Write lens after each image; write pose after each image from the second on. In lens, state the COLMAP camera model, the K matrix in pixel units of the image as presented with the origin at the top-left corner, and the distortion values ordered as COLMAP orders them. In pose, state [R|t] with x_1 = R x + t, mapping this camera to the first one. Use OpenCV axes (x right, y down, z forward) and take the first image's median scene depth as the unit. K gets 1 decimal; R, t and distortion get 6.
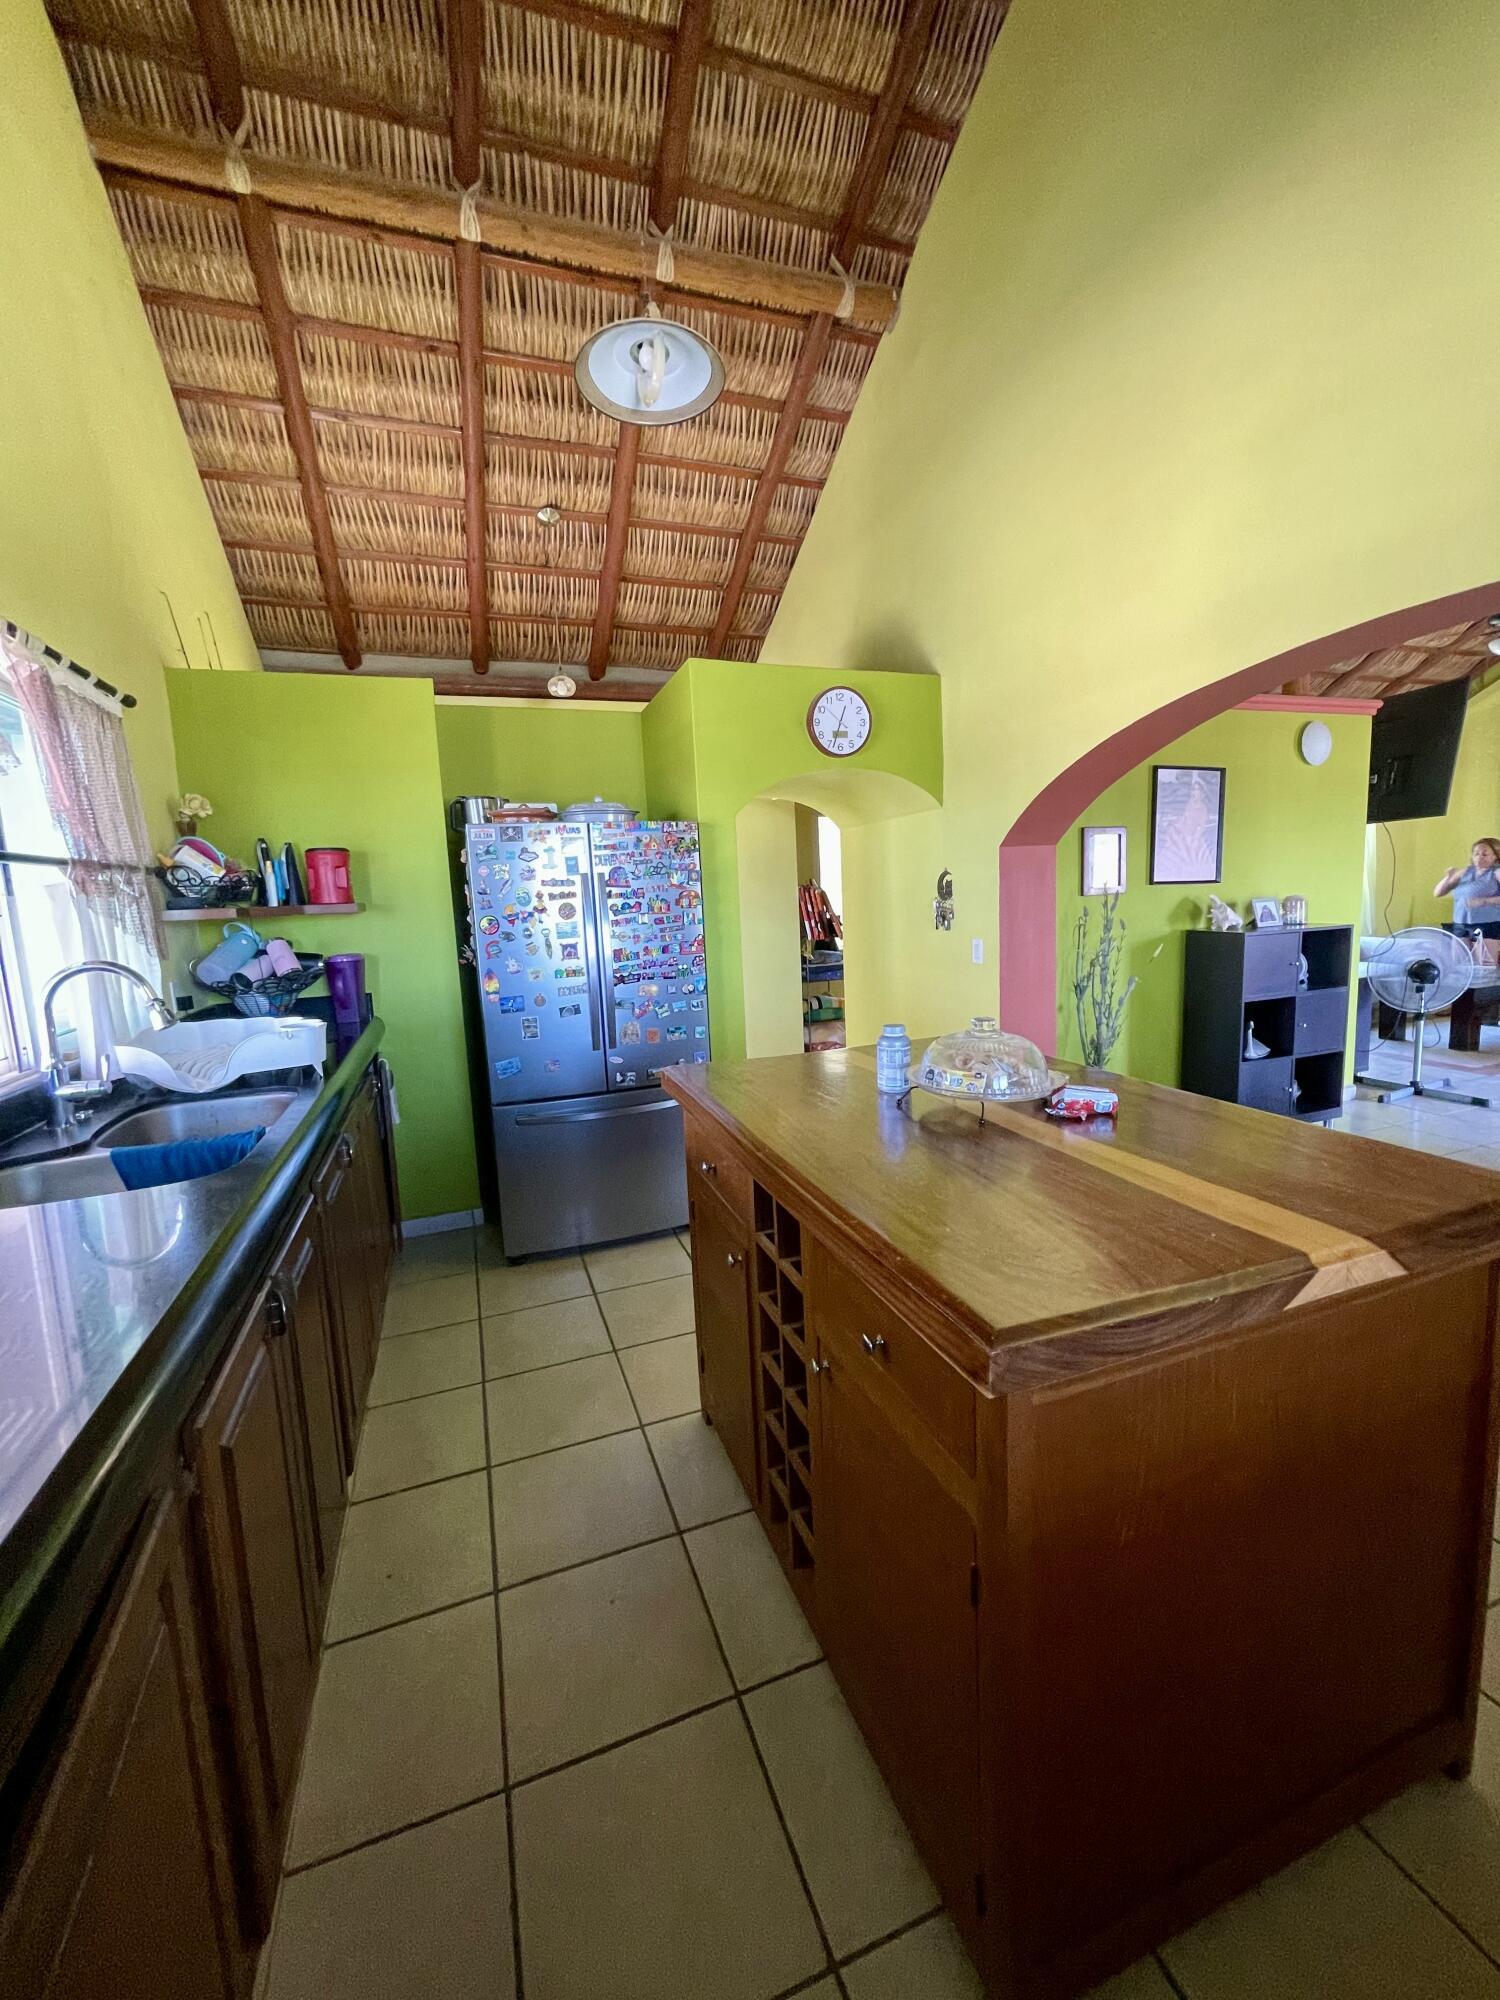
lens RADIAL K [[803.0, 0, 738.1], [0, 803.0, 1001.3], [0, 0, 1]] dist [-0.001893, 0.000617]
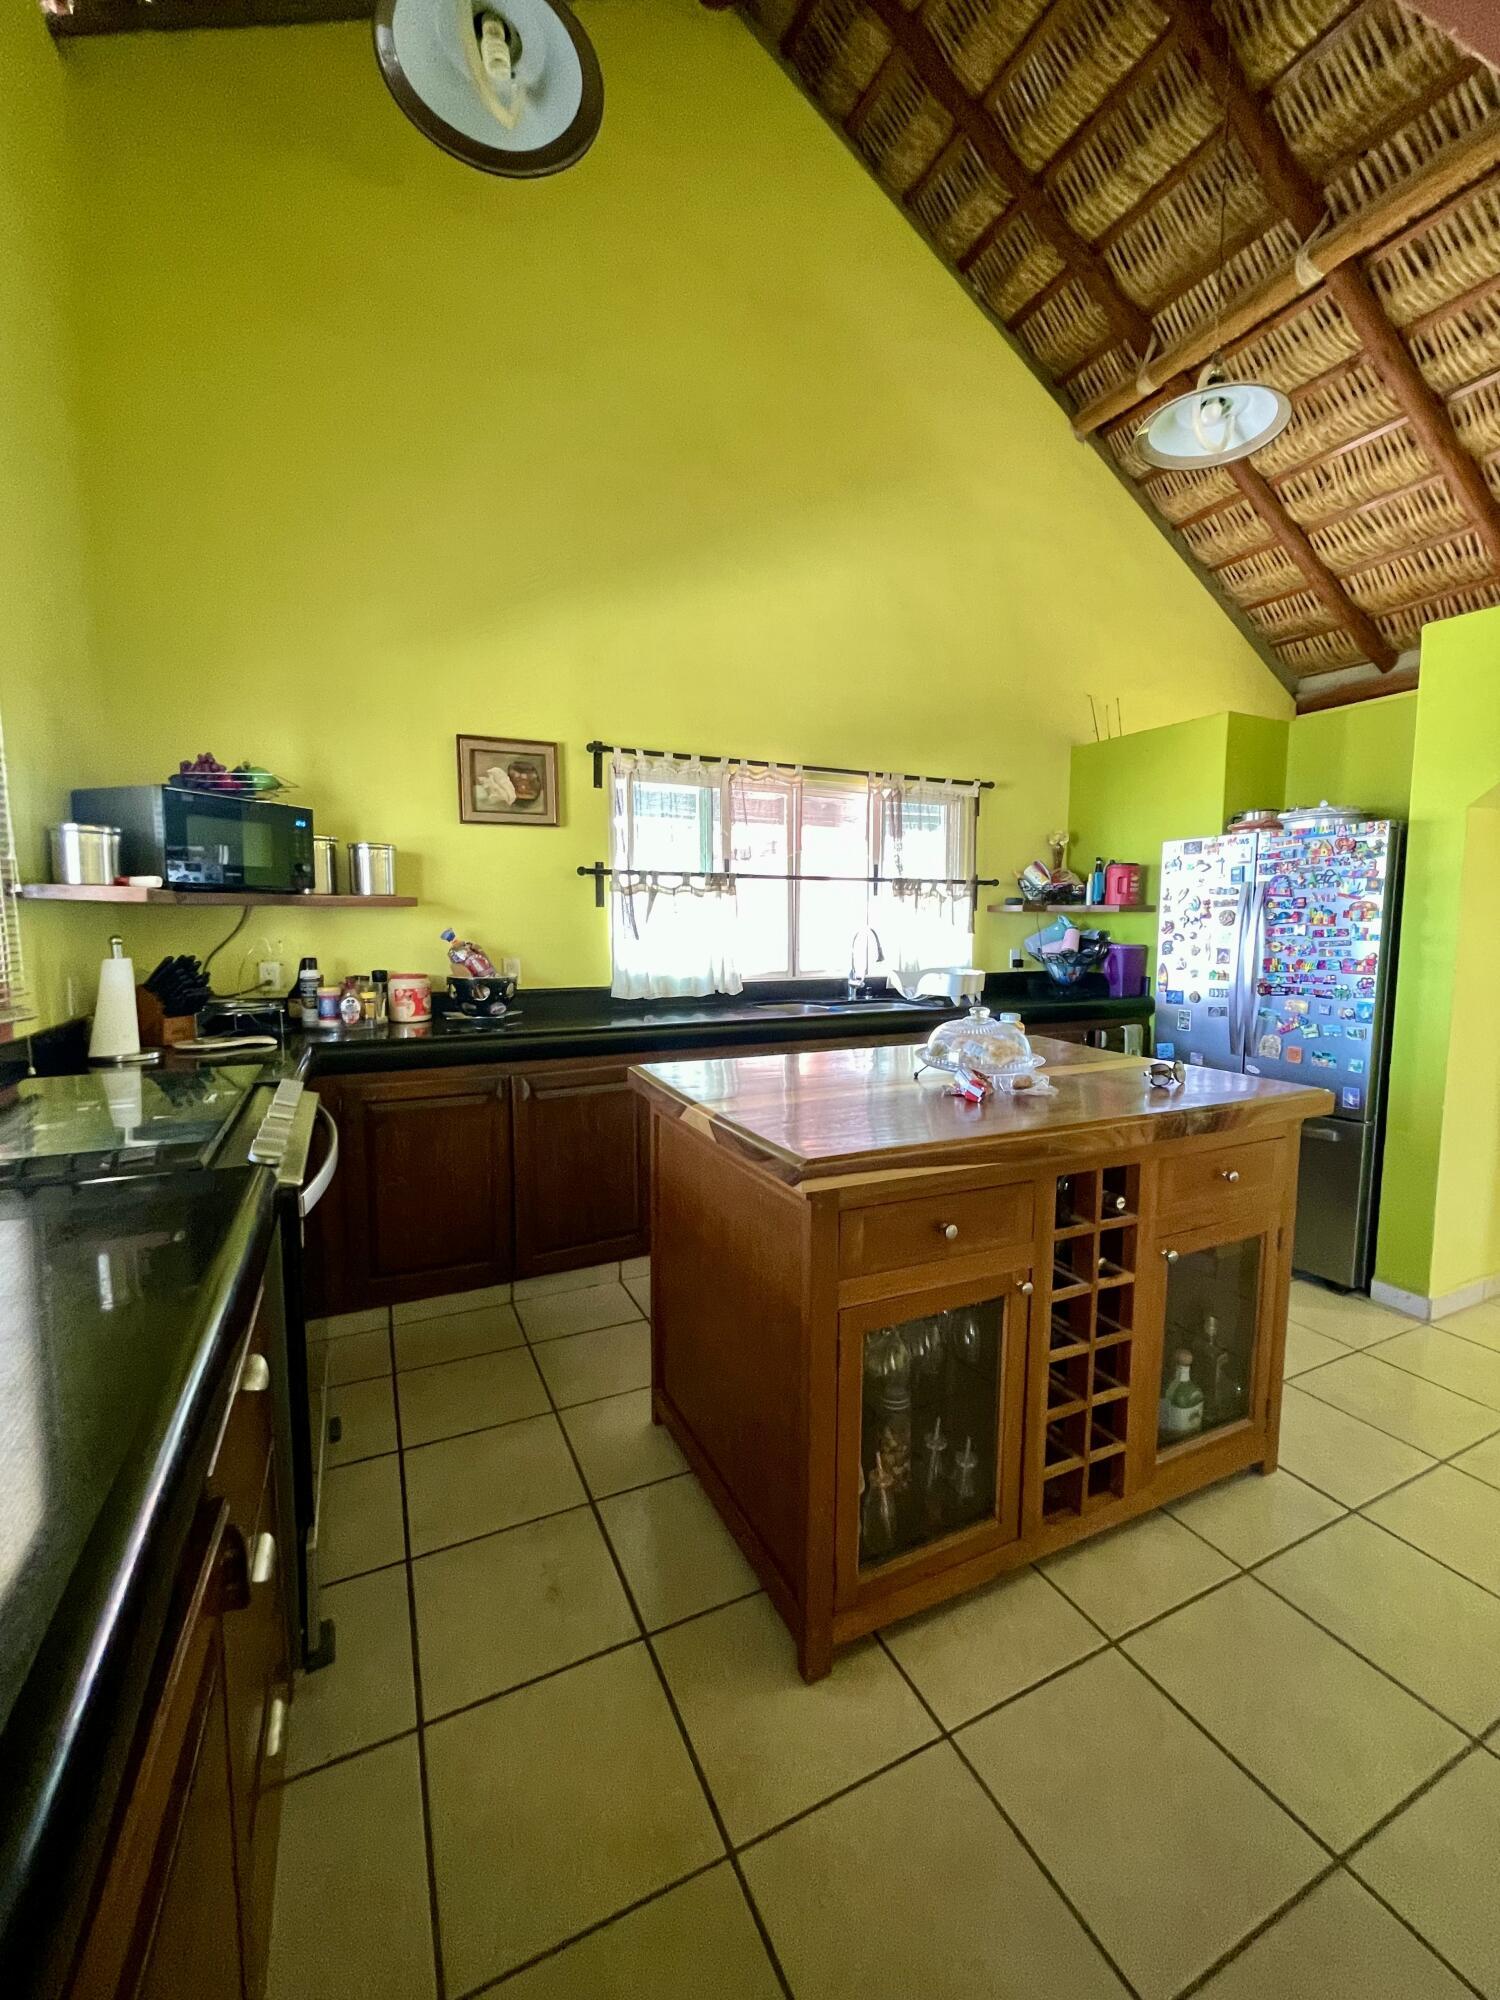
lens RADIAL K [[803.0, 0, 732.9], [0, 803.0, 1012.8], [0, 0, 1]] dist [-0.001893, 0.000617]
pose [[0.072382, 0.157387, -0.984881, 0.778768], [-0.142965, 0.978911, 0.145926, -0.048953], [0.987077, 0.130241, 0.093356, 0.260056]]
